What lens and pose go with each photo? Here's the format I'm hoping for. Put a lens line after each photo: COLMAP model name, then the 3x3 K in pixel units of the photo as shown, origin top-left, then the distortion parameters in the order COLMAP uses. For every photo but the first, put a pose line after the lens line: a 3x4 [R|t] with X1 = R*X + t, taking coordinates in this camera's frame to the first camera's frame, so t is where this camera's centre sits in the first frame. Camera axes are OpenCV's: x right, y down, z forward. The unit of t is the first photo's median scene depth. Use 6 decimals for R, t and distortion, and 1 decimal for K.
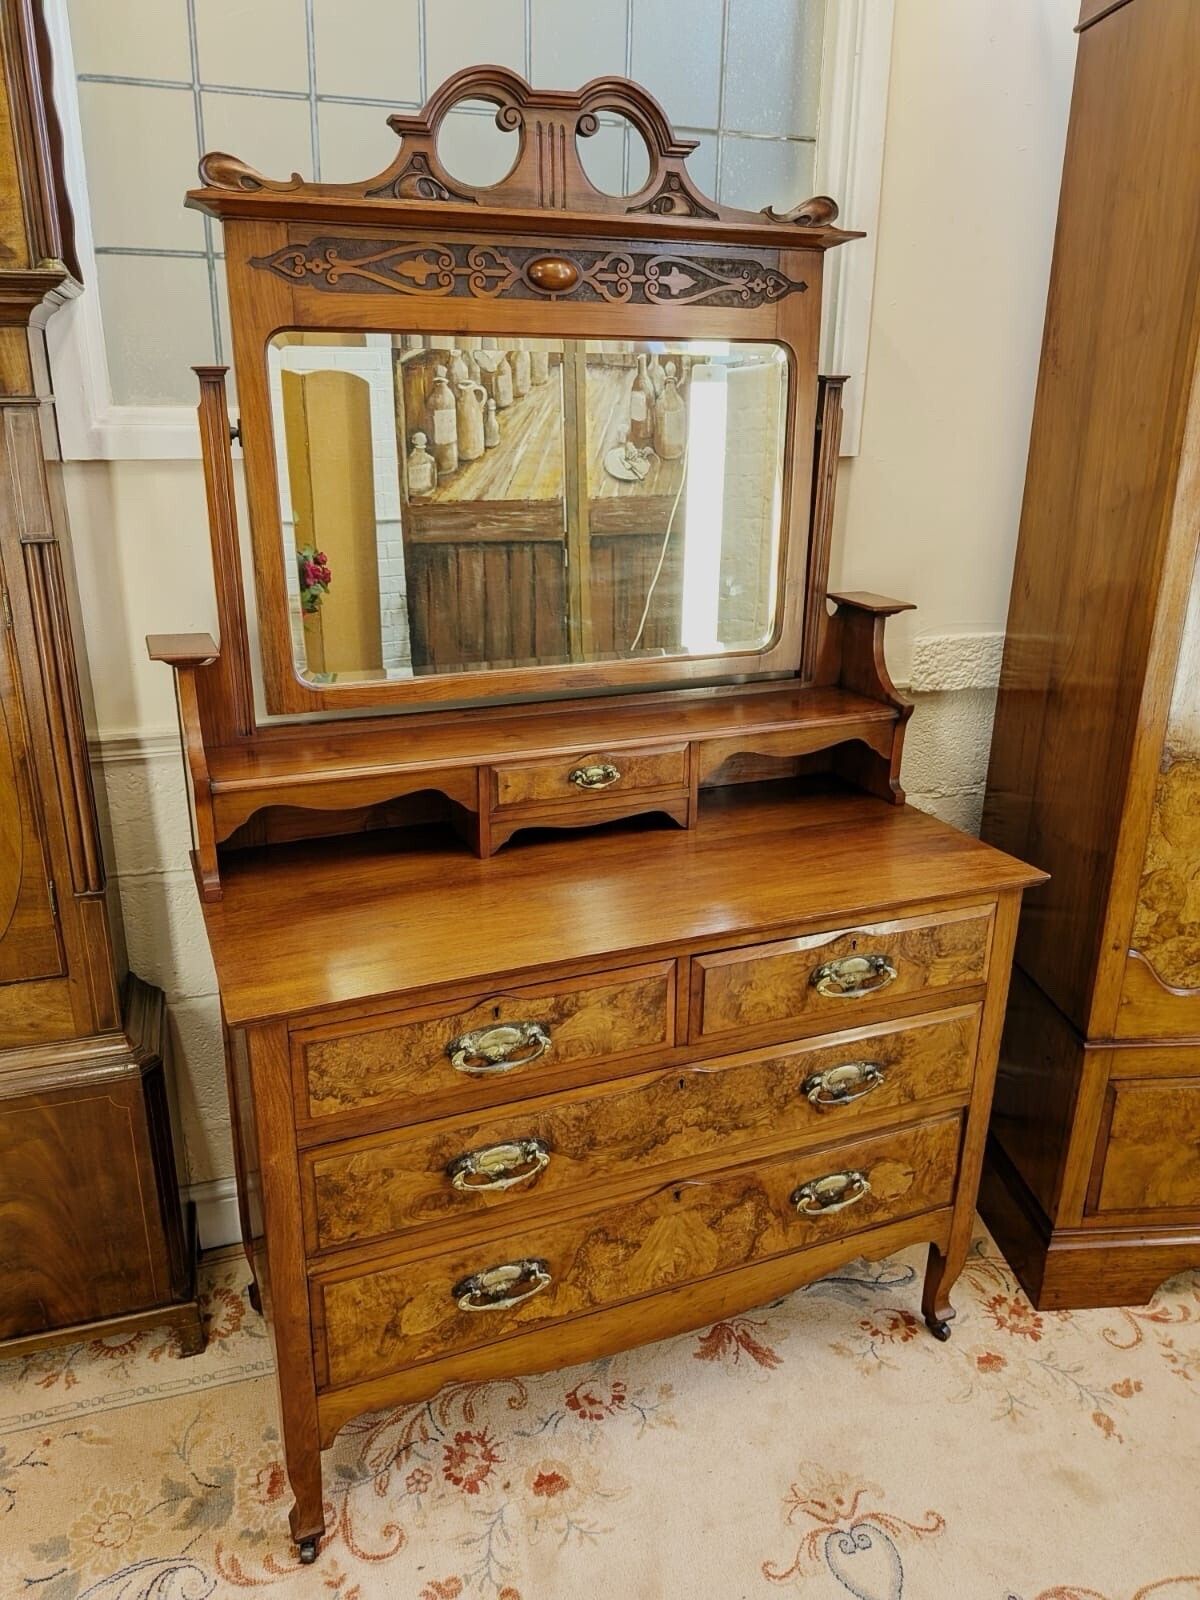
lens RADIAL K [[1170.2, 0, 581.9], [0, 1170.2, 782.6], [0, 0, 1]] dist [0.032490, -0.058525]
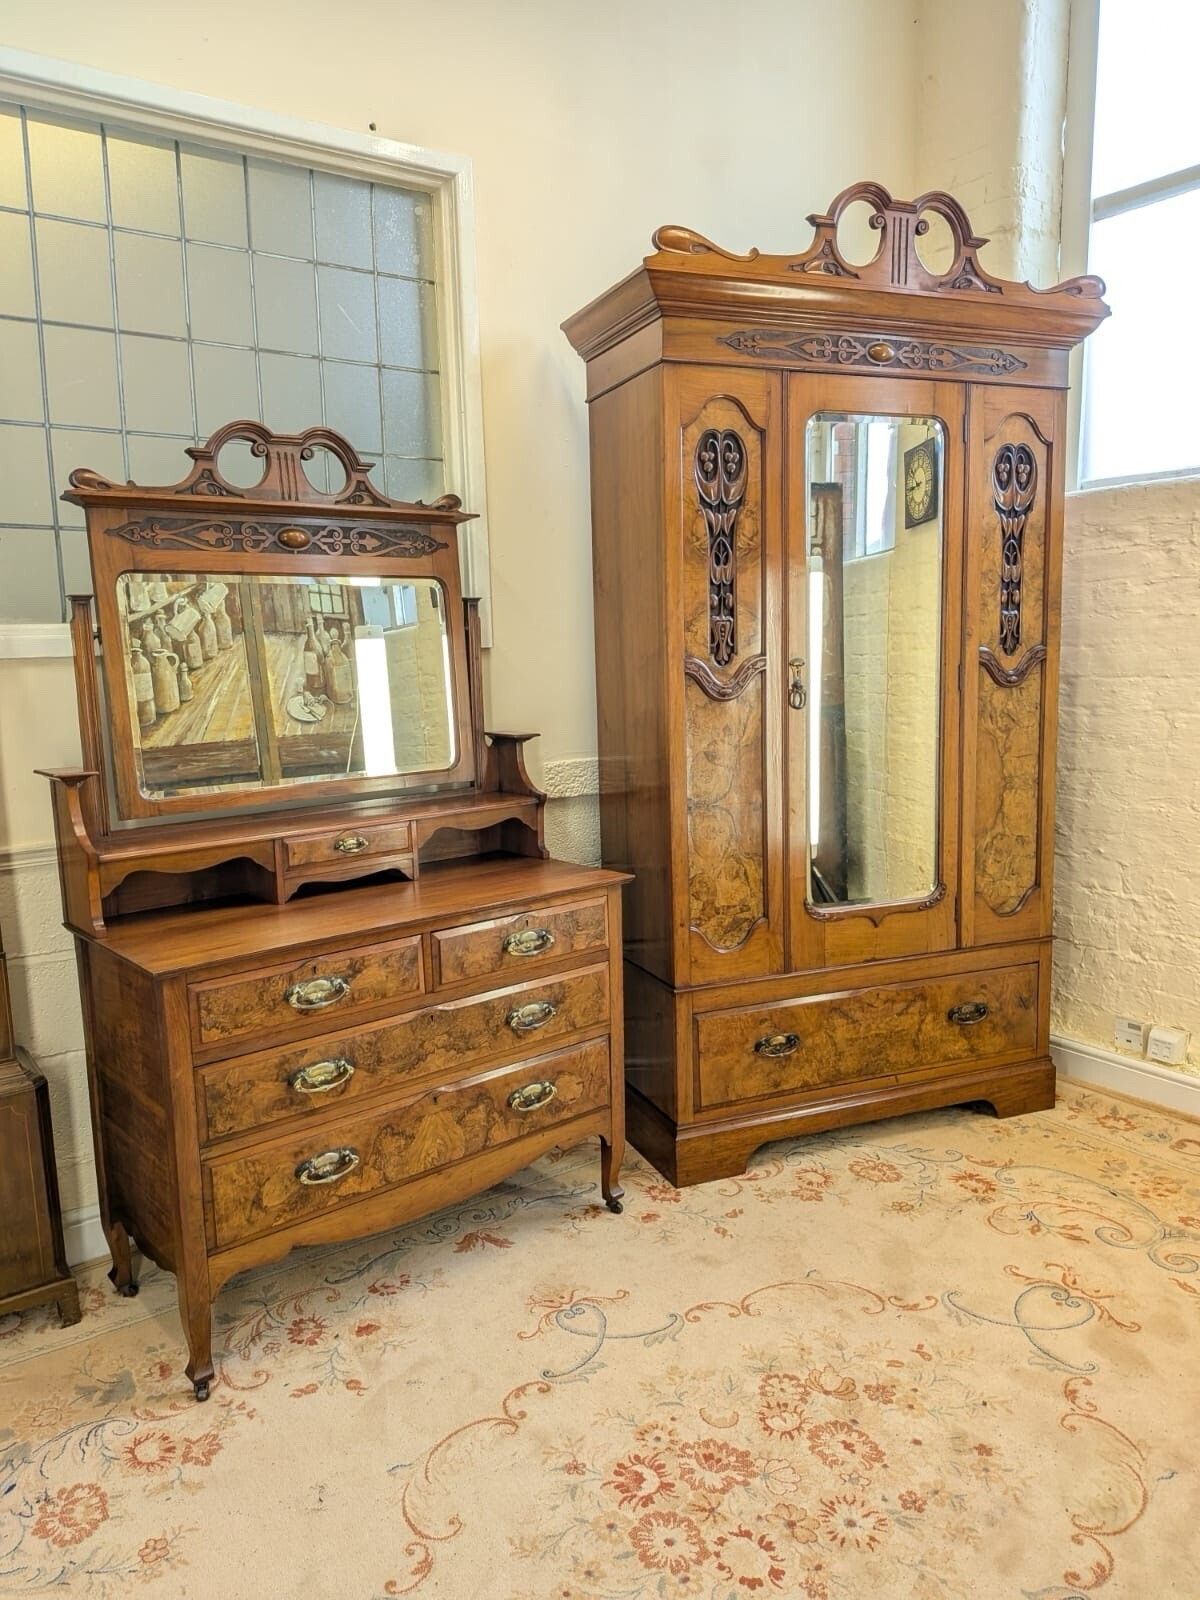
lens RADIAL K [[1154.2, 0, 589.8], [0, 1154.2, 811.0], [0, 0, 1]] dist [0.060072, -0.101710]
pose [[0.950939, -0.080366, 0.298757, -0.137560], [0.133782, 0.977536, -0.162868, 0.237137], [-0.278956, 0.194846, 0.940329, -0.518200]]
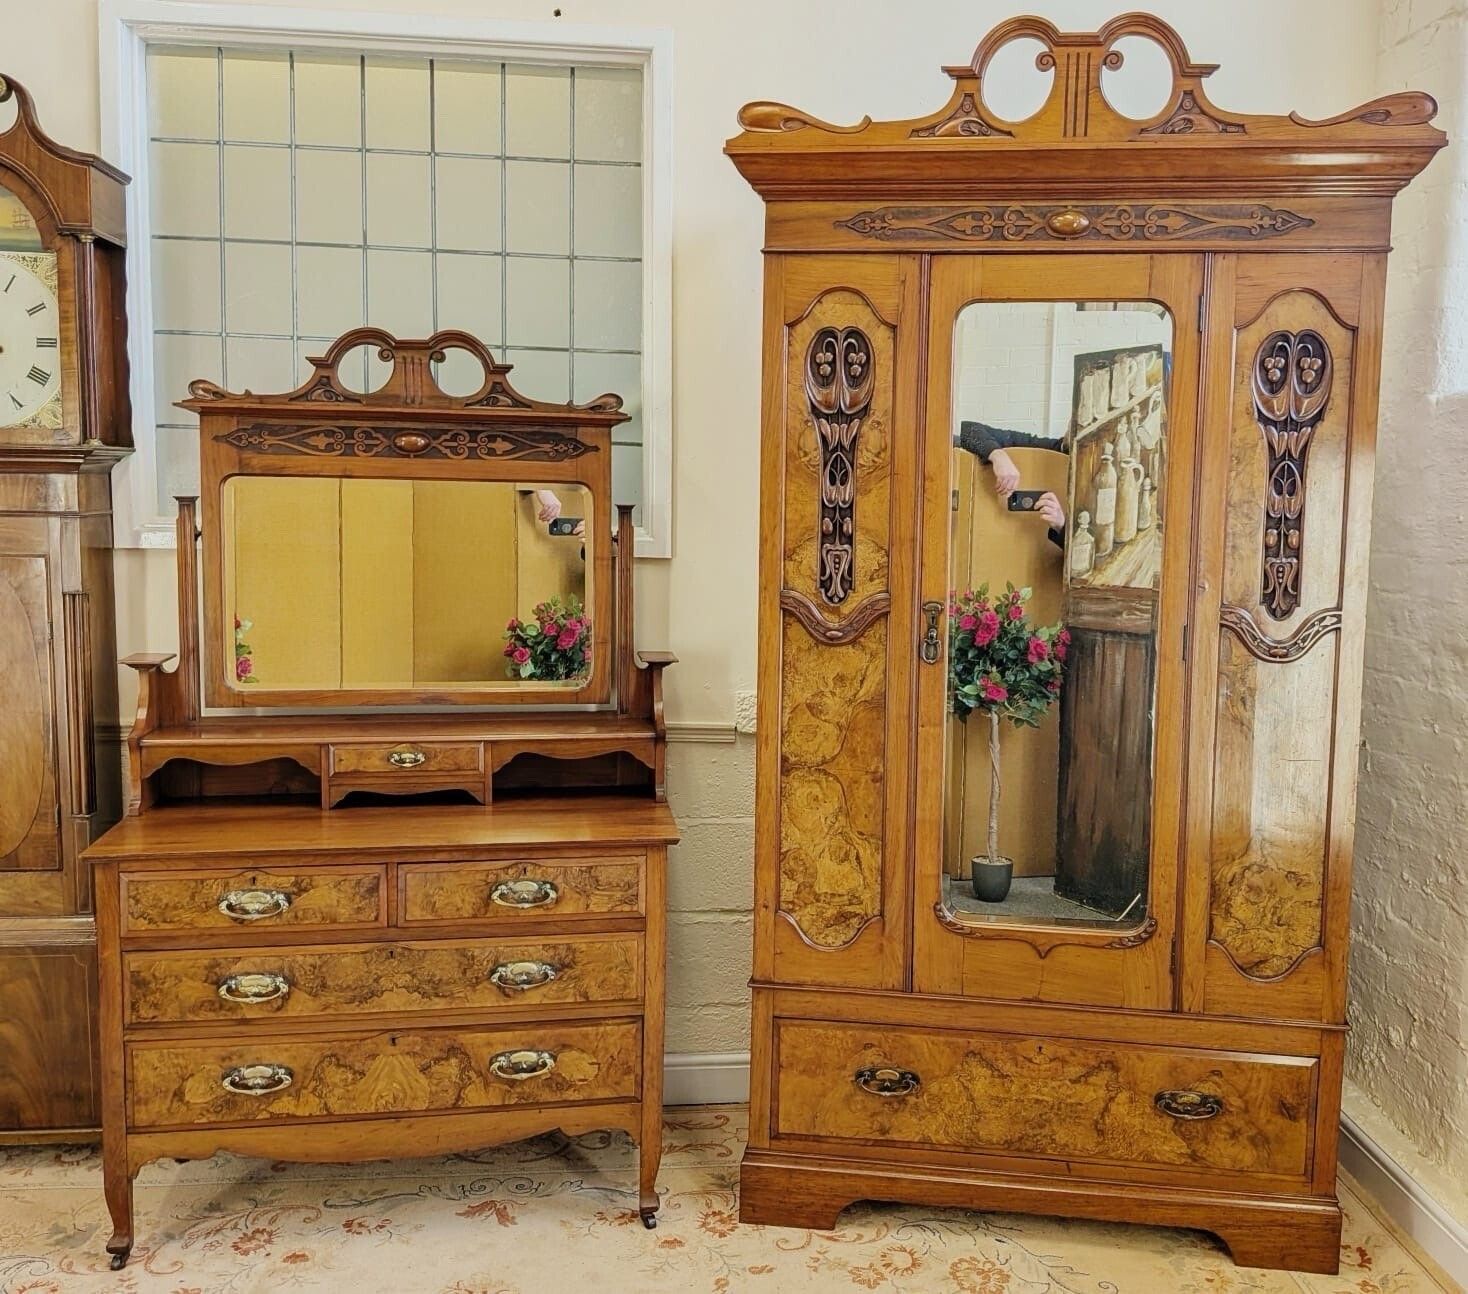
lens RADIAL K [[1433.6, 0, 823.1], [0, 1433.6, 629.9], [0, 0, 1]] dist [0.056550, 0.000000]
pose [[0.980494, 0.029137, -0.194378, 0.868247], [-0.072605, 0.972696, -0.220435, 0.197723], [0.182647, 0.230248, 0.955838, -0.681596]]
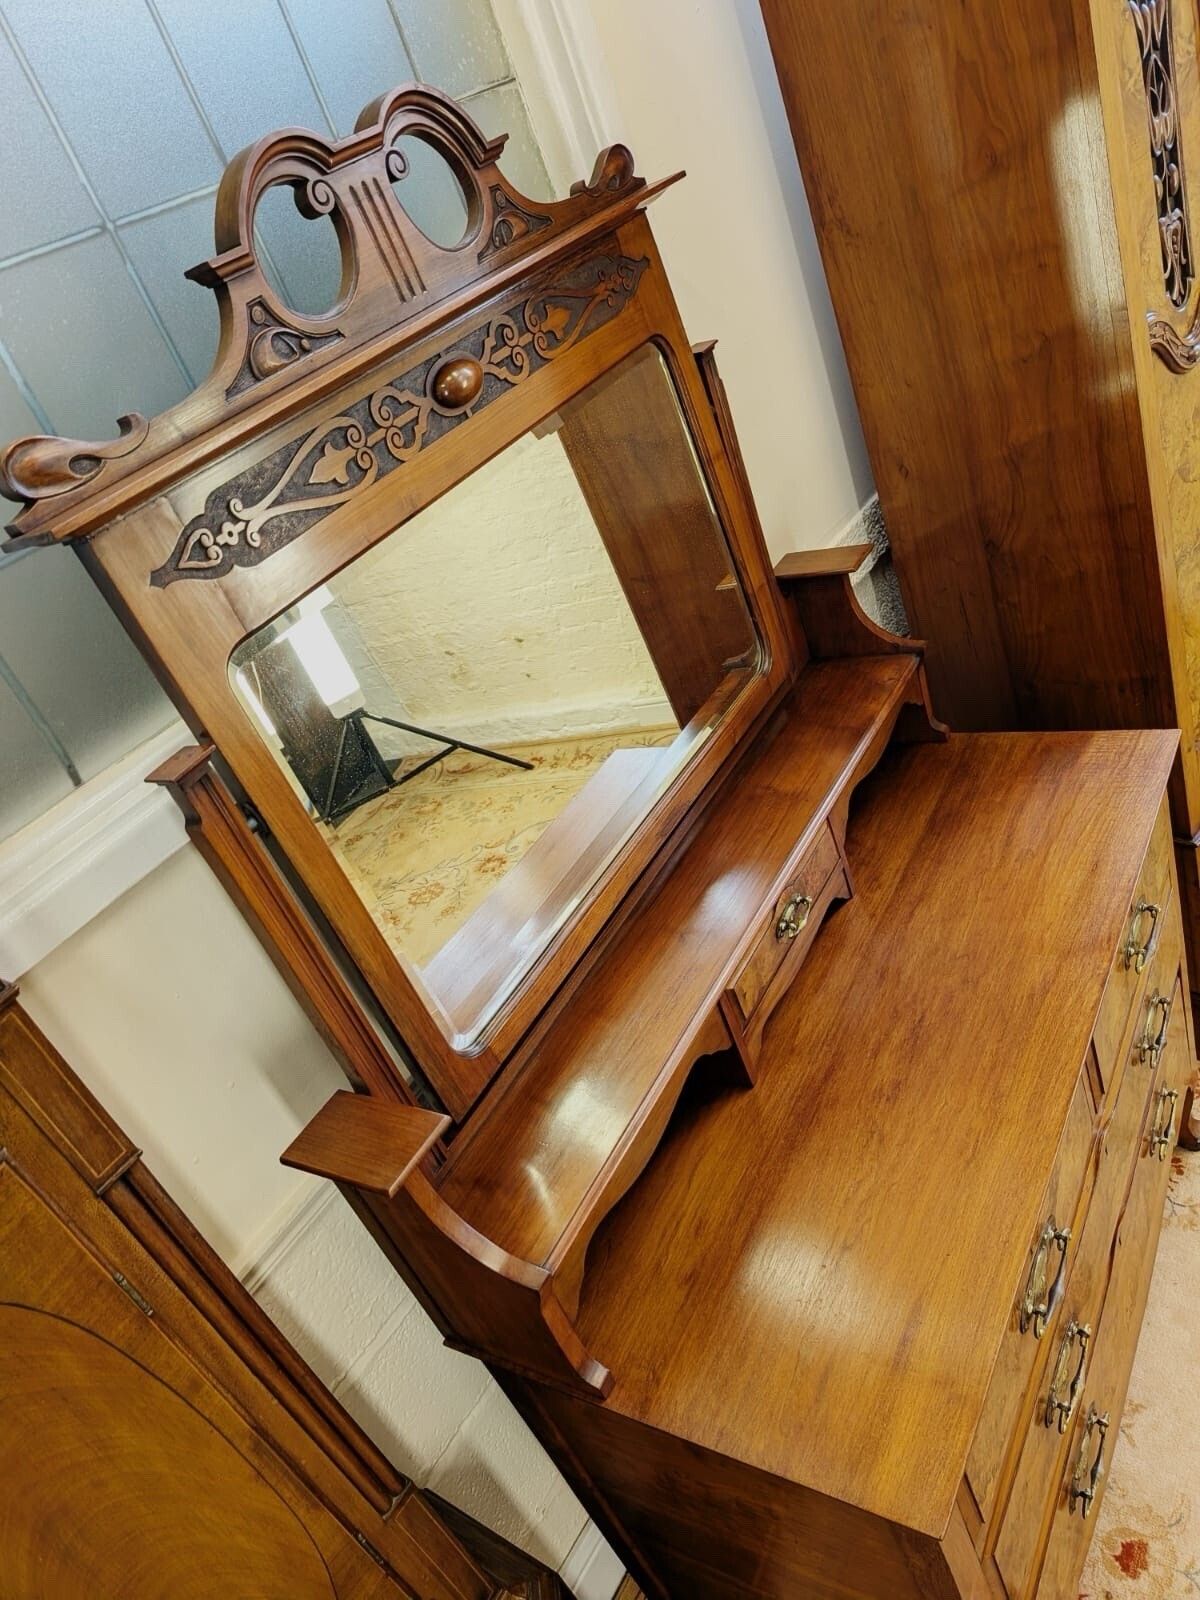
lens RADIAL K [[1154.2, 0, 593.2], [0, 1154.2, 807.7], [0, 0, 1]] dist [0.060072, -0.101710]
pose [[0.749414, -0.552976, 0.364137, -0.340865], [0.509826, 0.832847, 0.215506, -0.311283], [-0.422440, 0.024144, 0.906069, 0.318112]]
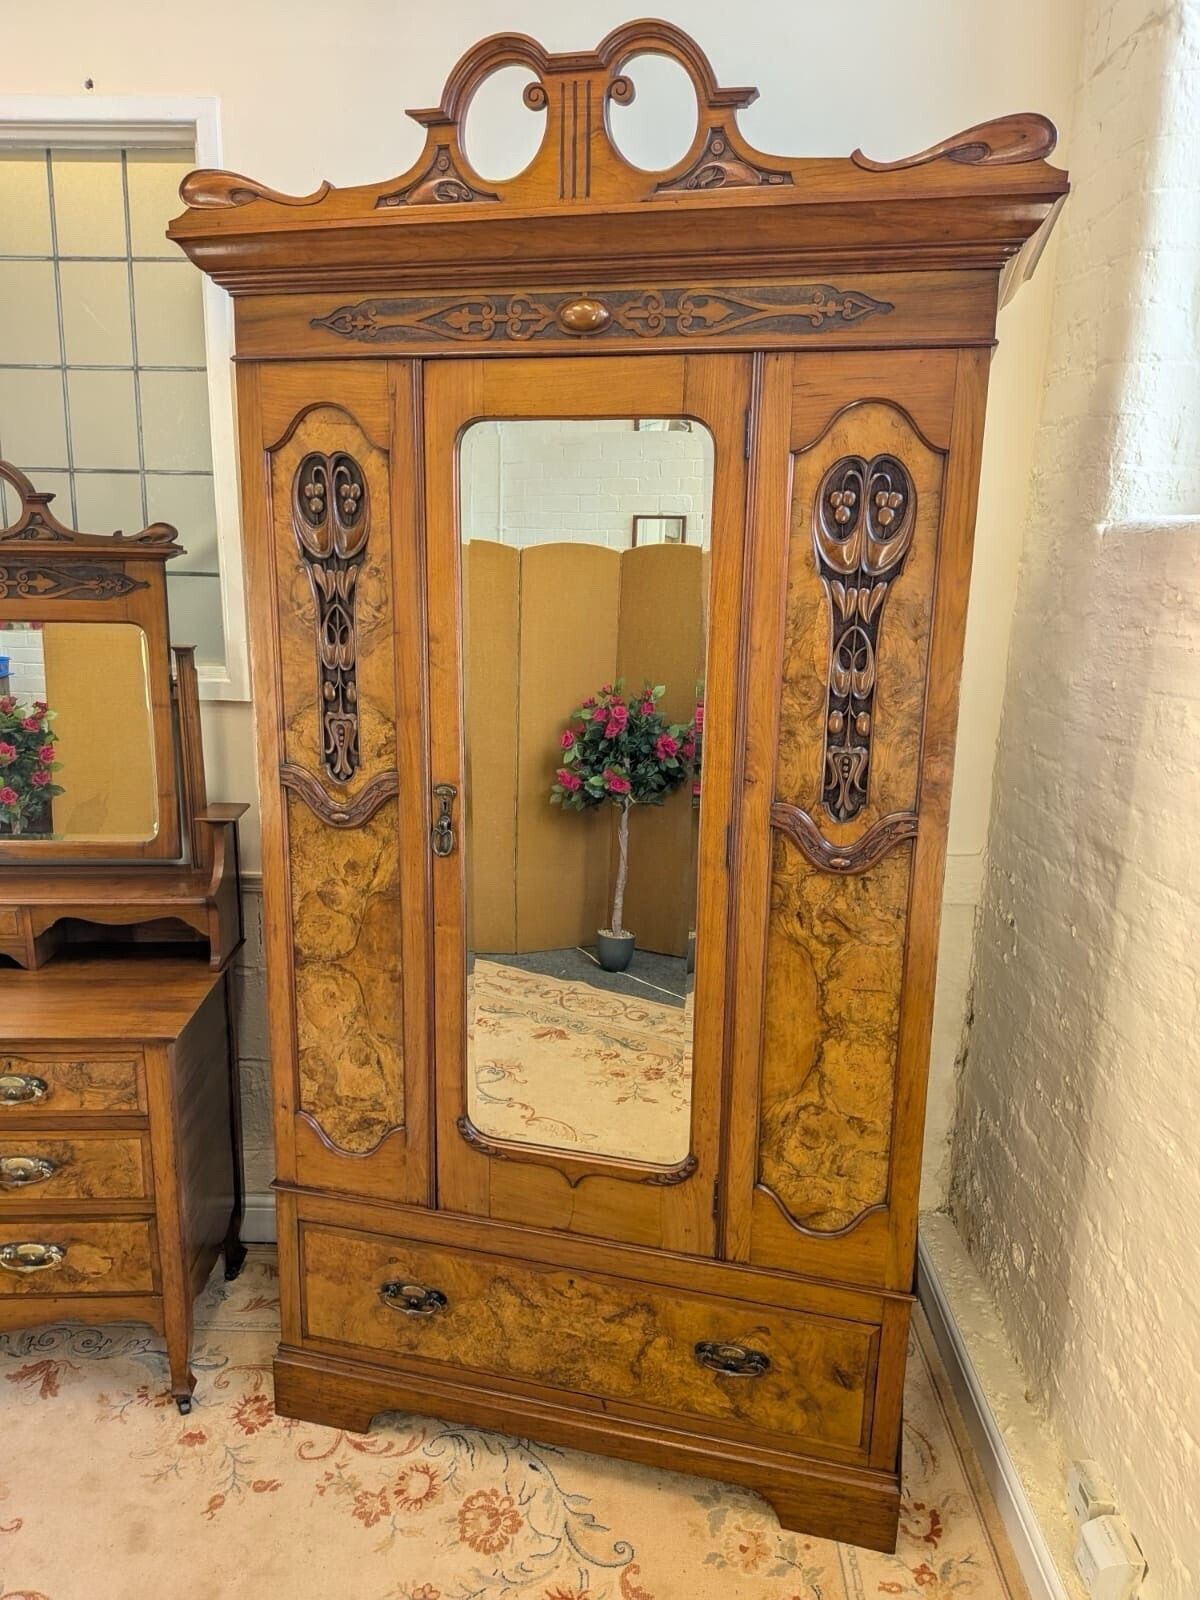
lens RADIAL K [[1154.2, 0, 601.3], [0, 1154.2, 805.3], [0, 0, 1]] dist [0.060072, -0.101710]
pose [[0.946357, 0.077907, -0.313591, 1.176993], [-0.110537, 0.990001, -0.087629, -0.108809], [0.303629, 0.117591, 0.945506, -0.100797]]
